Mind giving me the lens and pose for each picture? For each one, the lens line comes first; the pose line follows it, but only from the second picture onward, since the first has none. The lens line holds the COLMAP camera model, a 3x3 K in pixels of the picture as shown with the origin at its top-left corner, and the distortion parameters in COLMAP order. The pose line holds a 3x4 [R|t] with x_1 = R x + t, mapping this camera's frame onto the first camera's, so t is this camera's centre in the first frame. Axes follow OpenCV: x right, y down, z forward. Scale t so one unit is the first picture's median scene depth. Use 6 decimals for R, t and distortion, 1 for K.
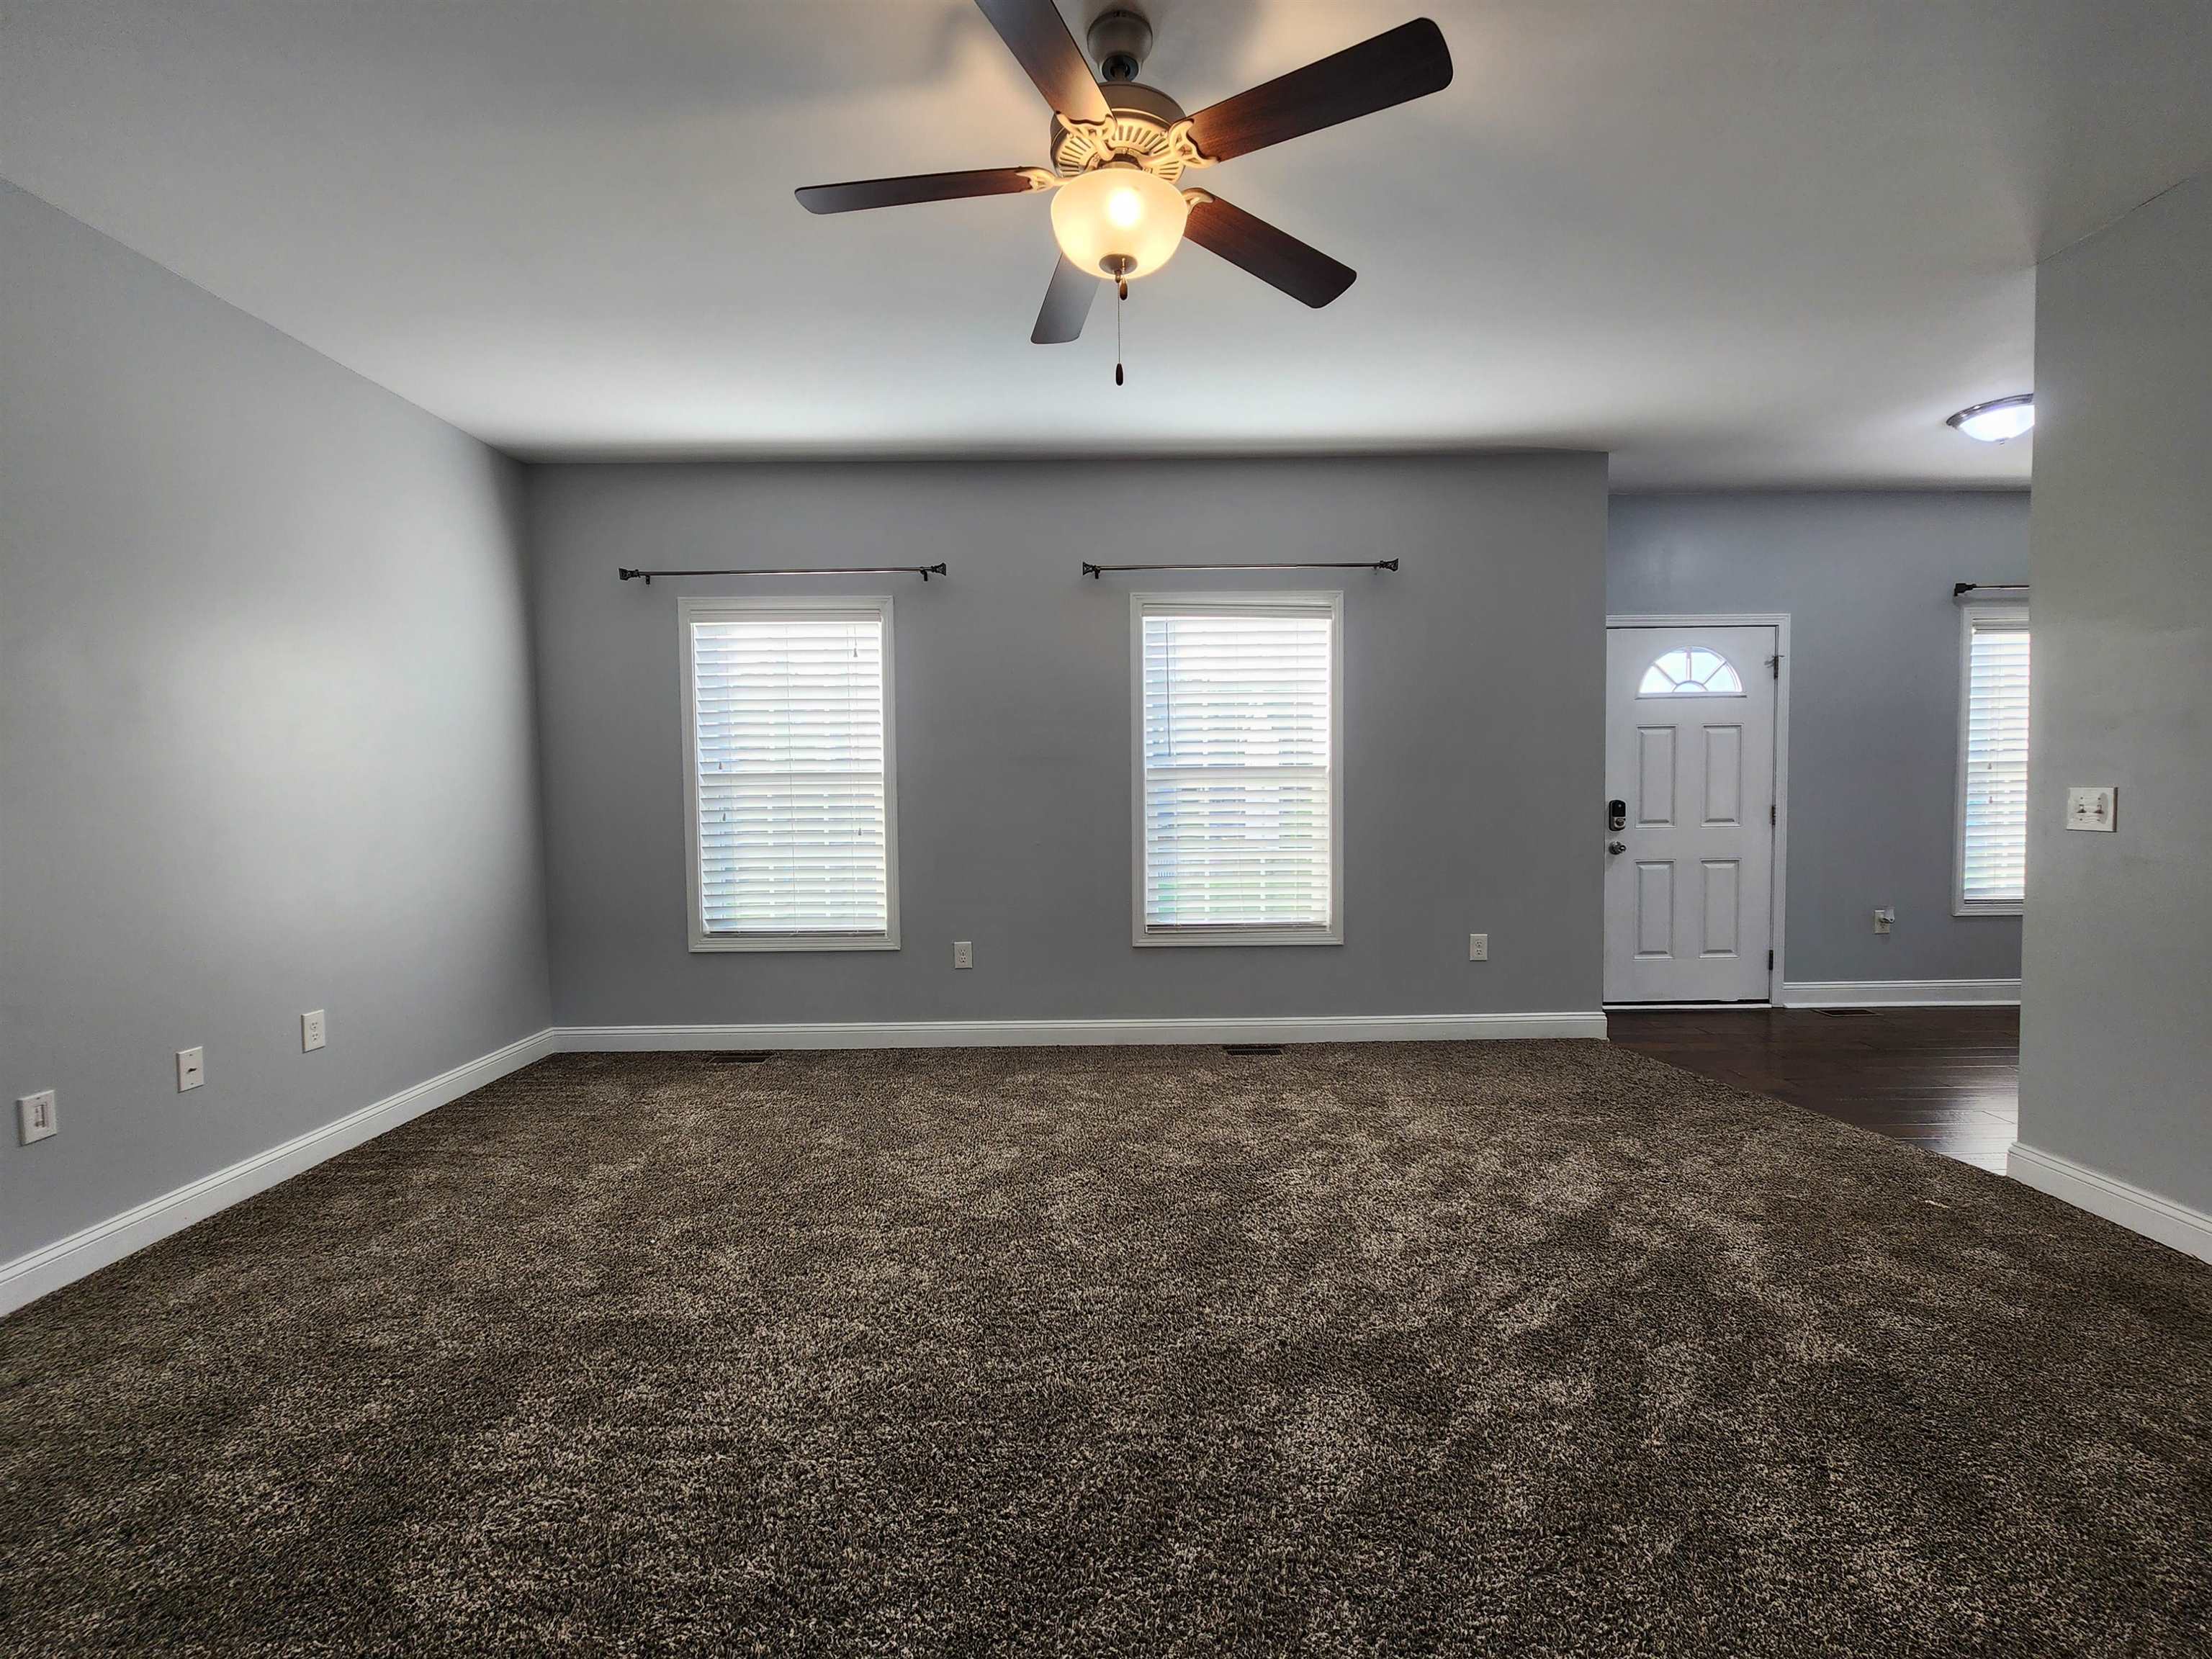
lens RADIAL K [[900.7, 0, 1105.9], [0, 900.7, 836.6], [0, 0, 1]] dist [0.002939, -0.003327]
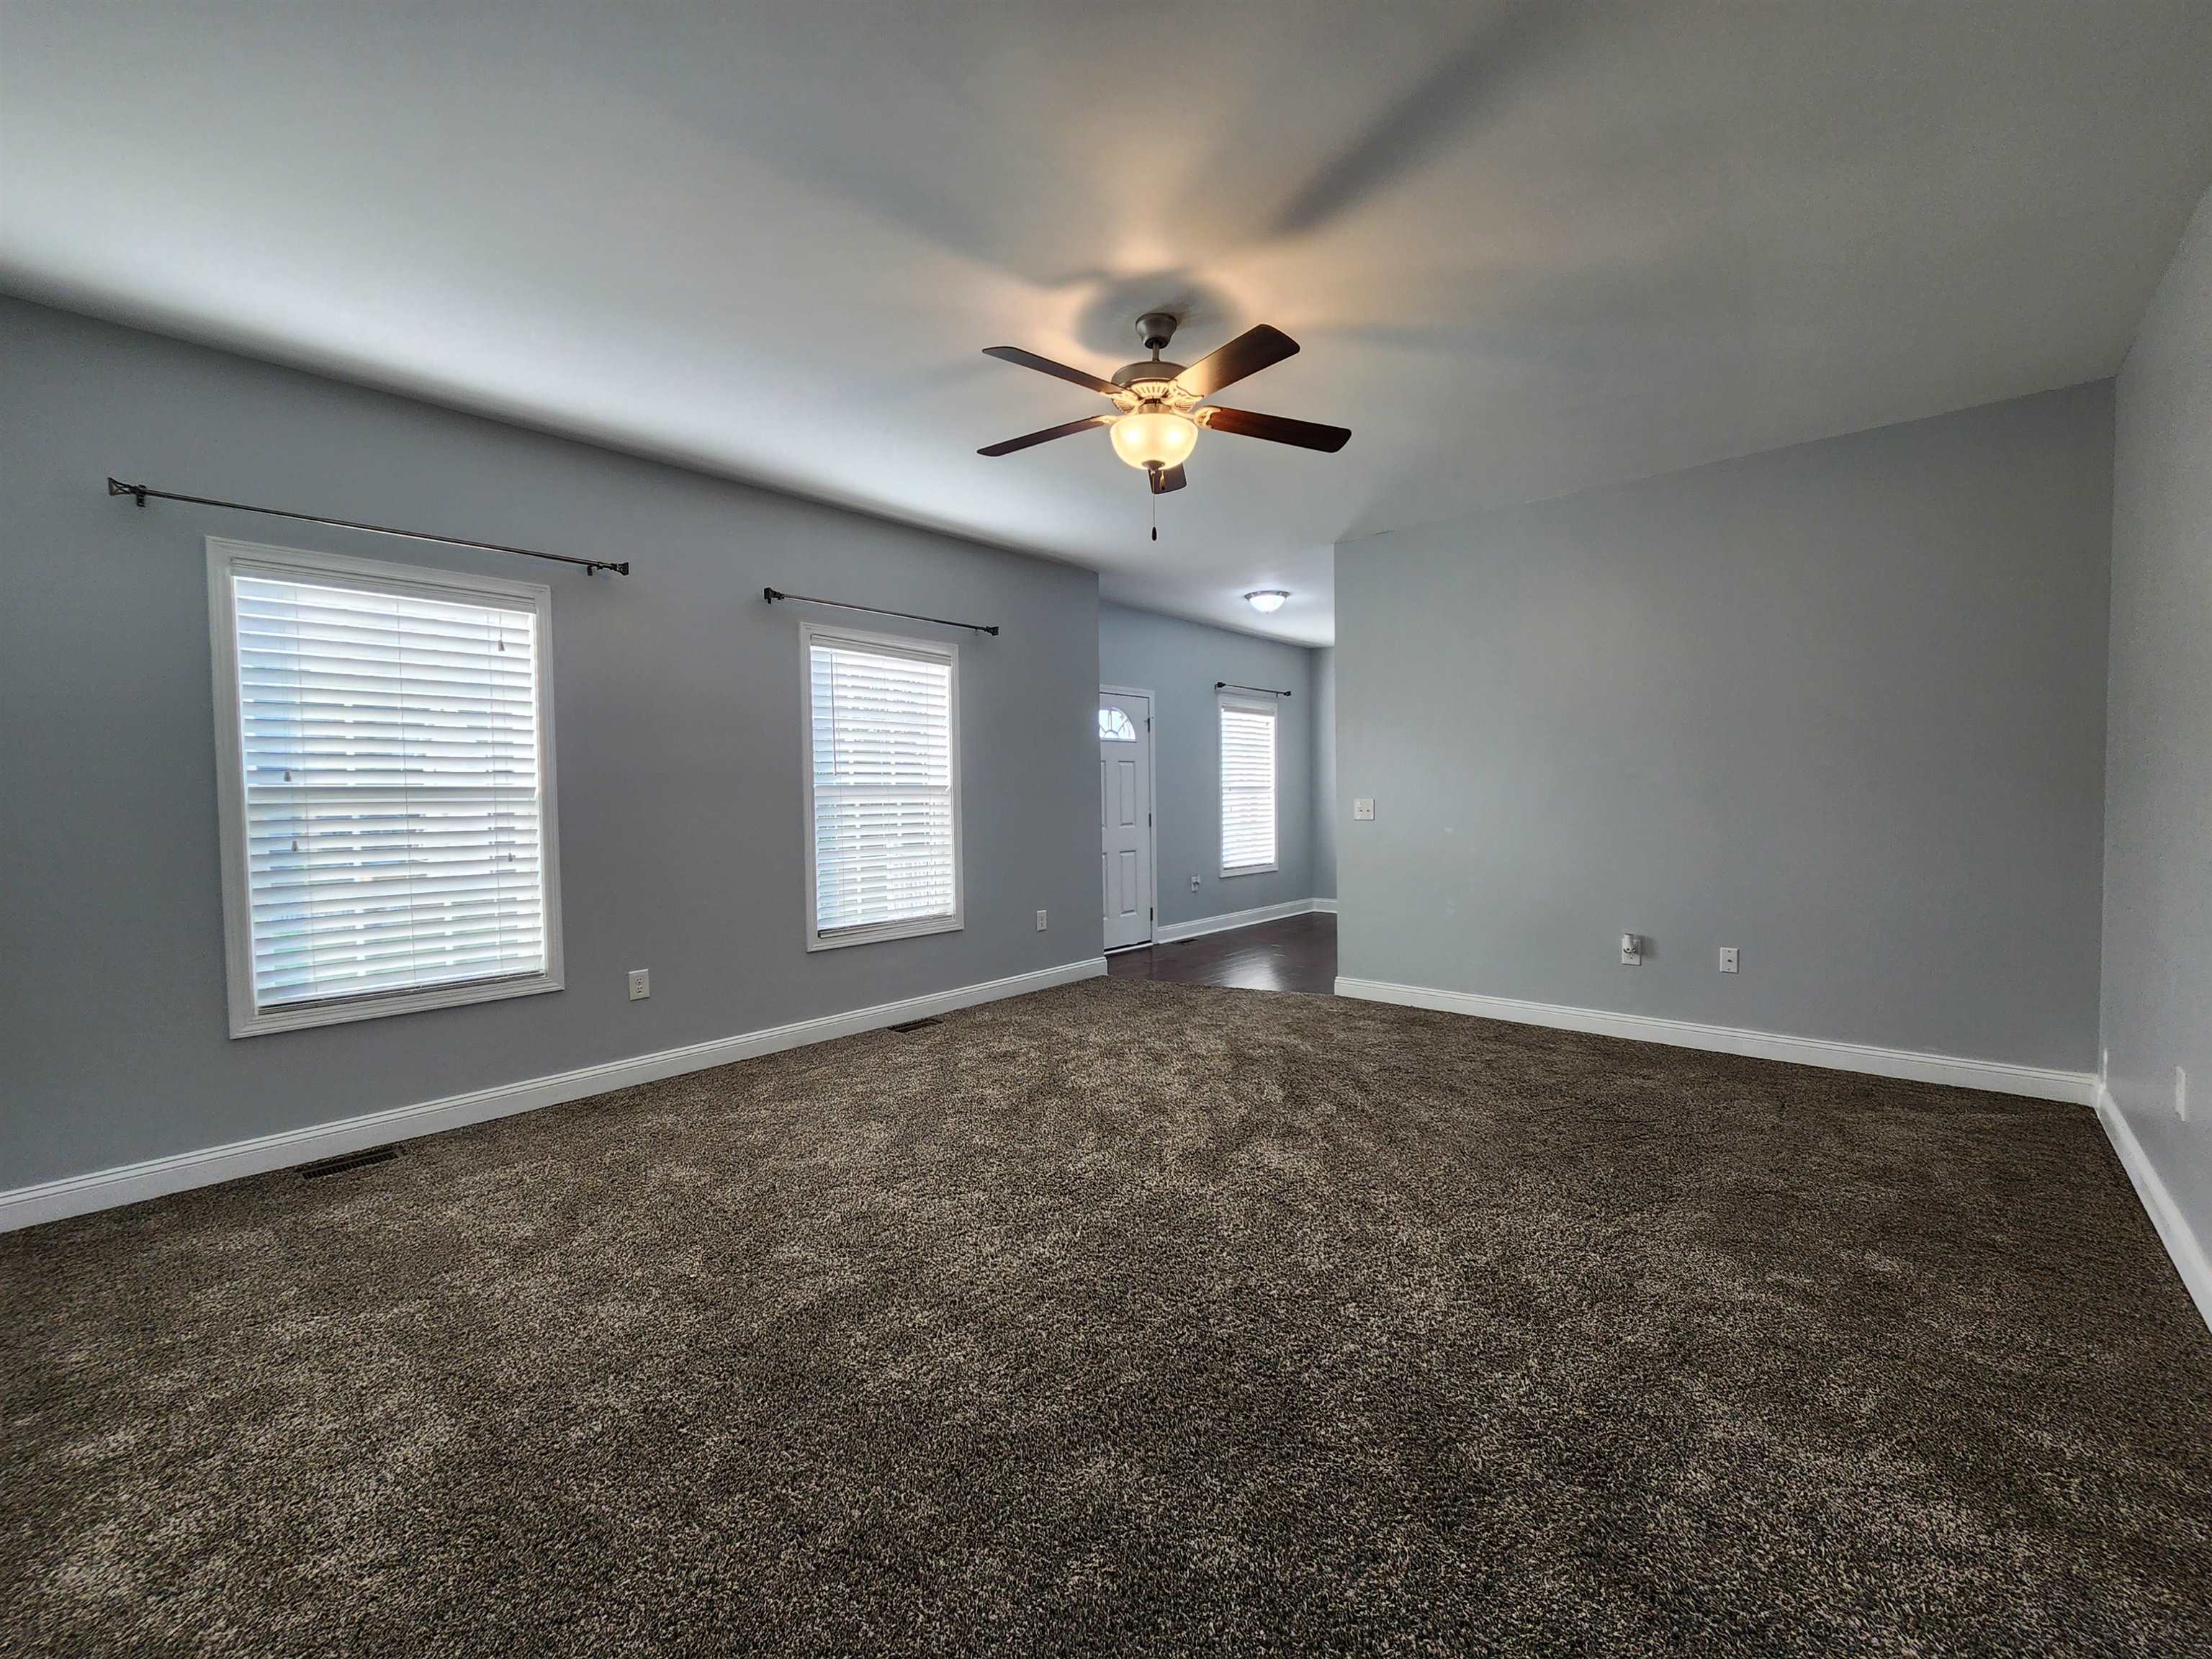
lens RADIAL K [[895.3, 0, 1122.6], [0, 895.3, 846.7], [0, 0, 1]] dist [0.008346, -0.000560]
pose [[0.670097, -0.040736, 0.741155, -0.520296], [0.049667, 0.998716, 0.009988, 0.004996], [-0.740610, 0.030118, 0.671260, 0.005527]]
